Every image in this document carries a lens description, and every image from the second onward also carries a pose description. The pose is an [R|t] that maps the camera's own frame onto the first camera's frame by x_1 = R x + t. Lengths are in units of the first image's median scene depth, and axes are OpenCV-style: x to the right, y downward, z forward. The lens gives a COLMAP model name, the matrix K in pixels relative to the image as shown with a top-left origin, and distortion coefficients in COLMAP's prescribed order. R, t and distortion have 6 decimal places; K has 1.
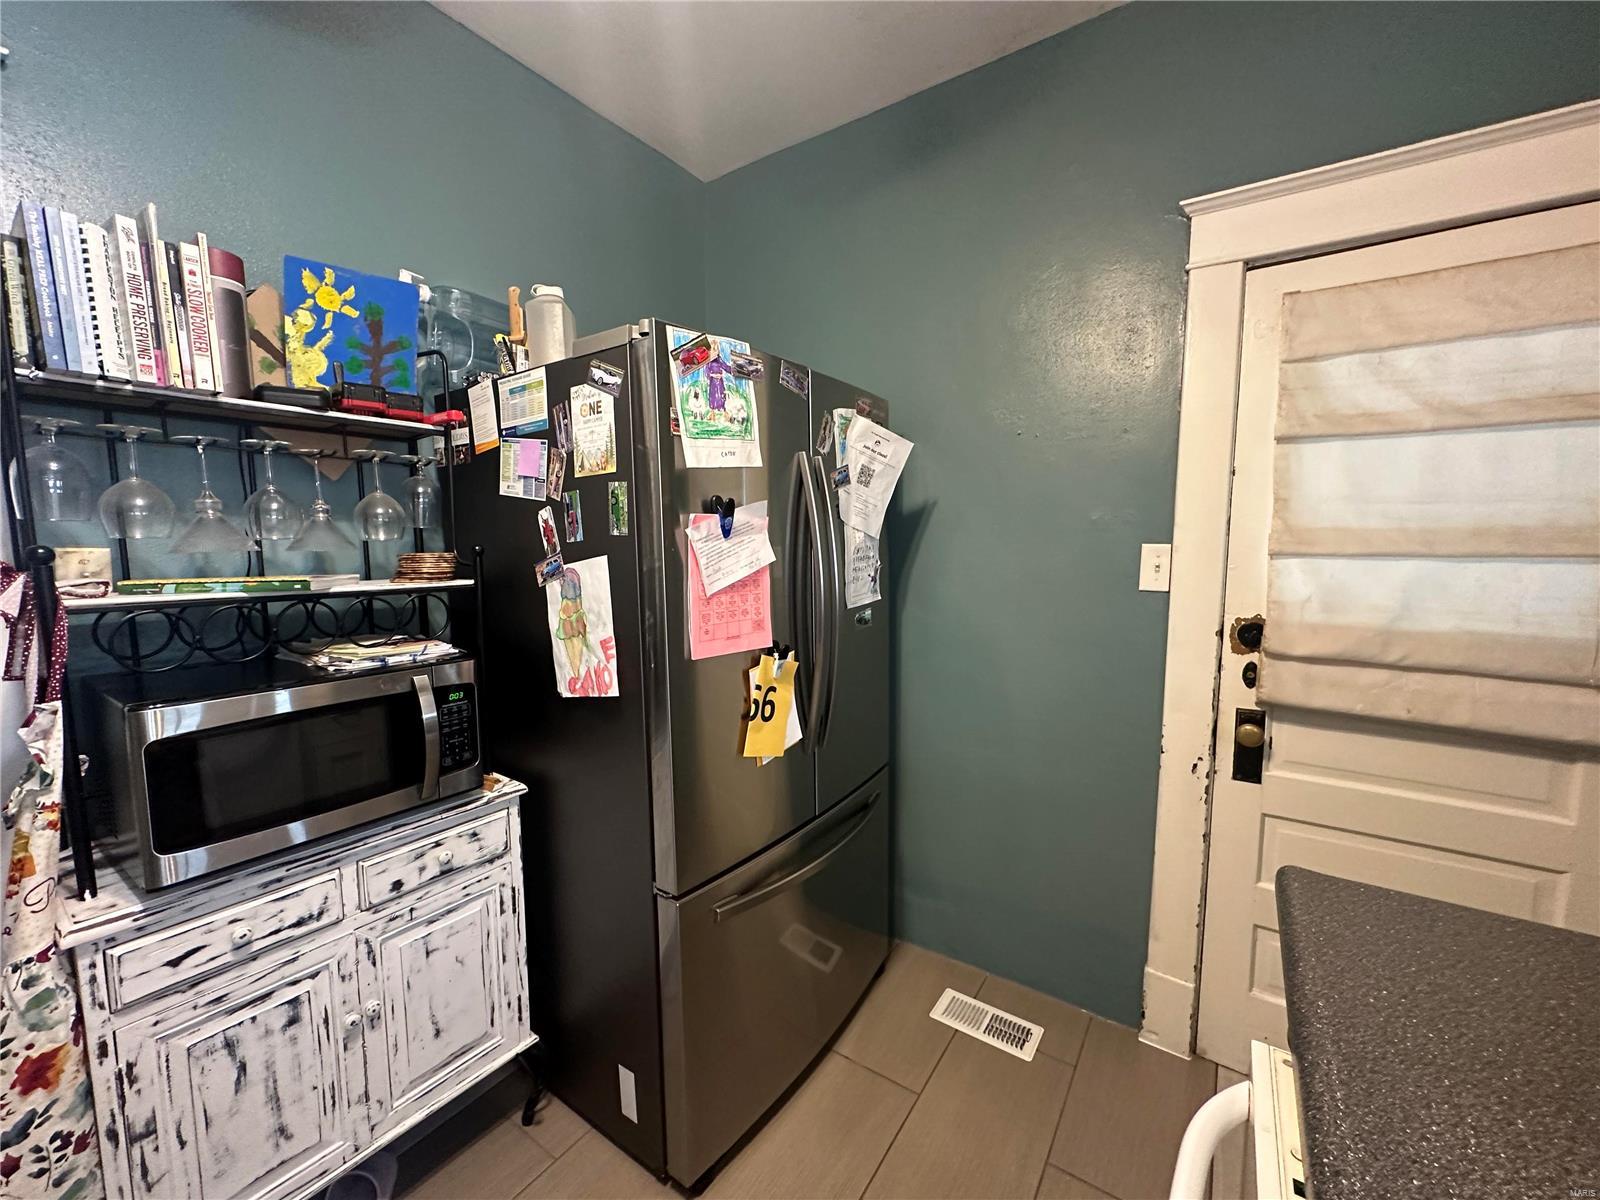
lens RADIAL K [[638.2, 0, 800.1], [0, 638.2, 599.8], [0, 0, 1]] dist [-0.001755, 0.000837]
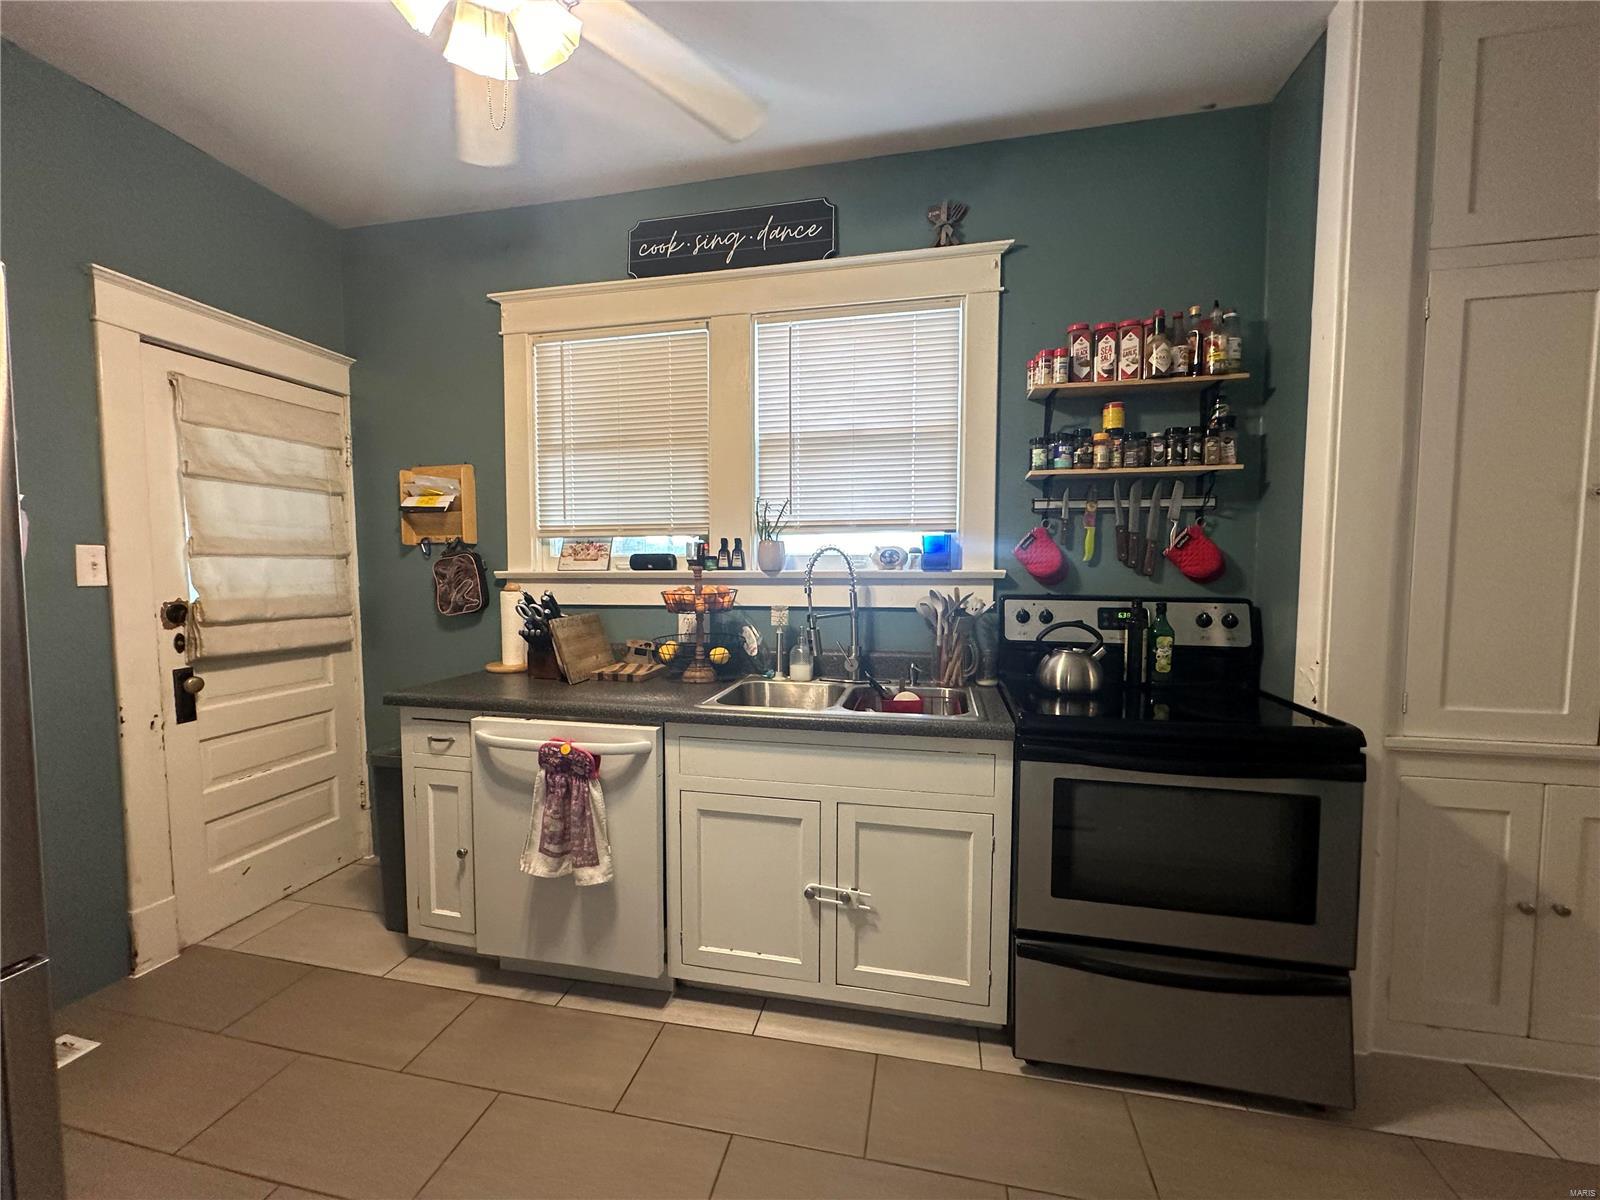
lens RADIAL K [[638.2, 0, 800.2], [0, 638.2, 596.2], [0, 0, 1]] dist [-0.001755, 0.000837]
pose [[-0.376613, -0.047680, 0.925143, -1.159536], [0.084535, 0.992739, 0.085577, 0.015384], [-0.922505, 0.110437, -0.369848, 0.301931]]
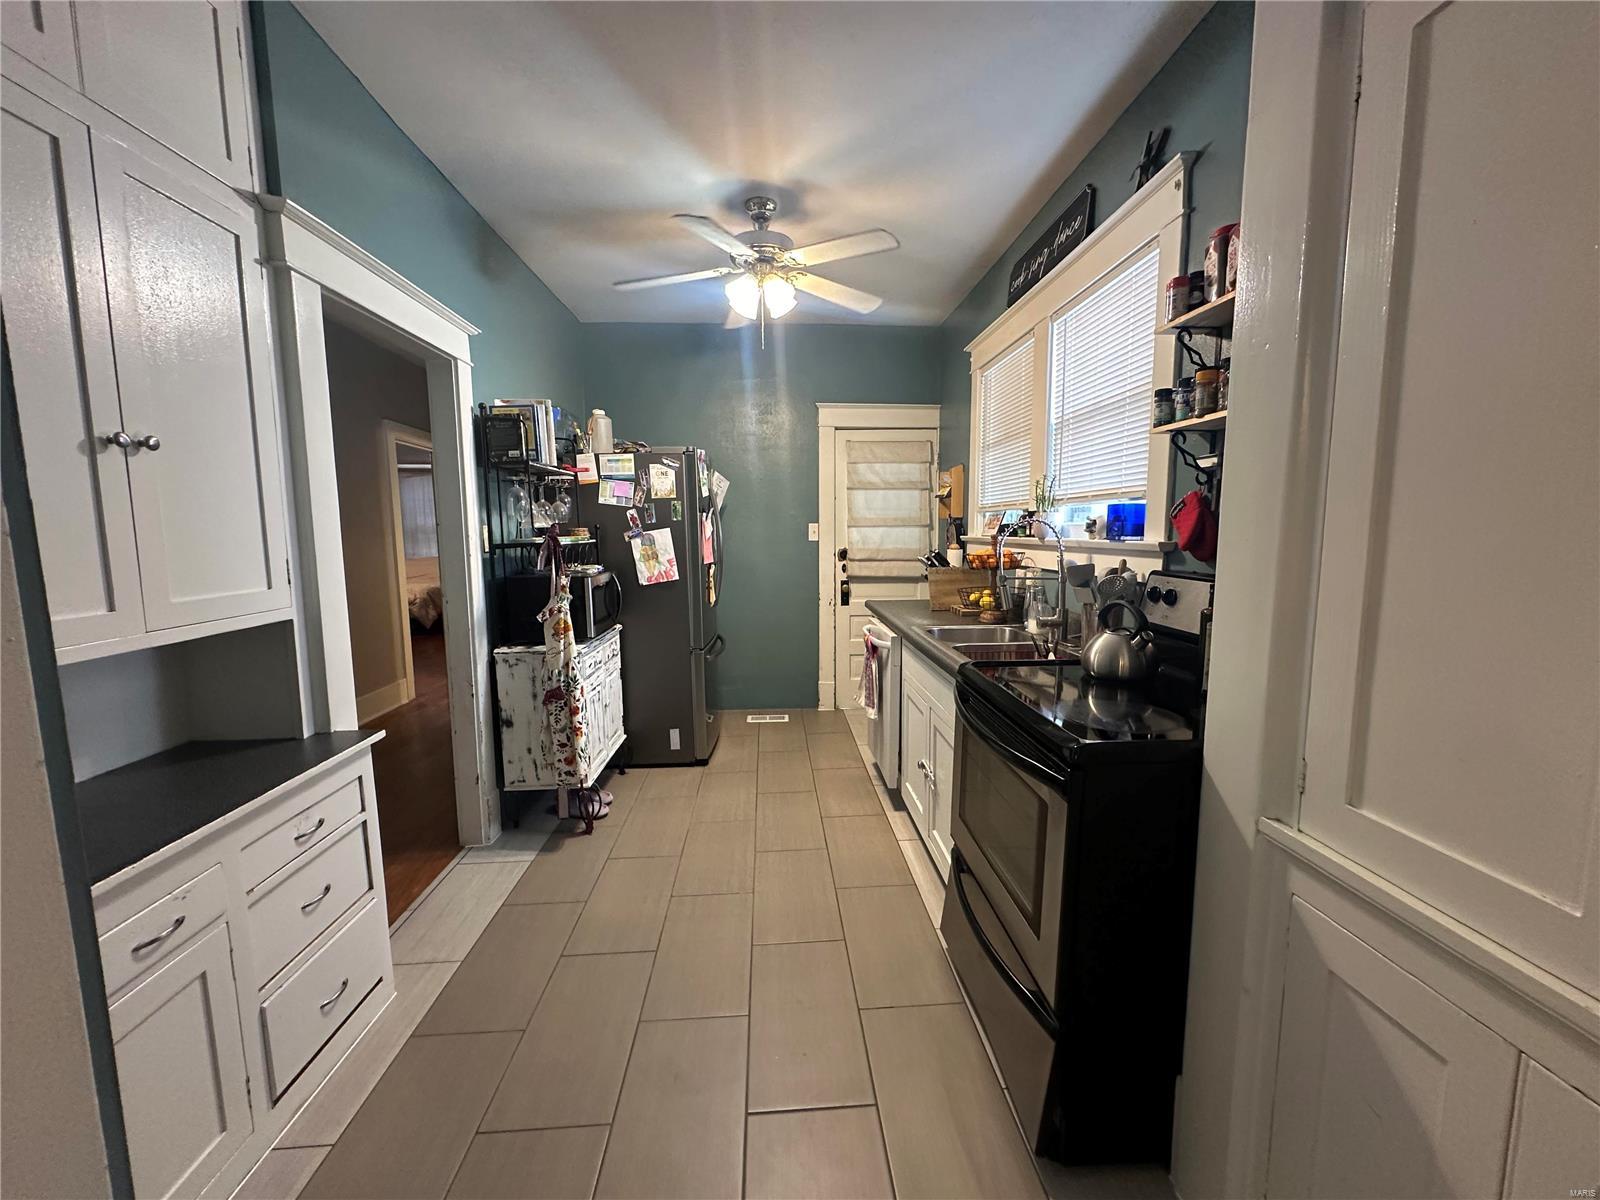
lens RADIAL K [[638.2, 0, 806.7], [0, 638.2, 600.3], [0, 0, 1]] dist [-0.001755, 0.000837]
pose [[0.788278, -0.077658, 0.610399, -1.351254], [0.064432, 0.996968, 0.043631, 0.138819], [-0.611937, 0.004935, 0.790891, -1.330845]]
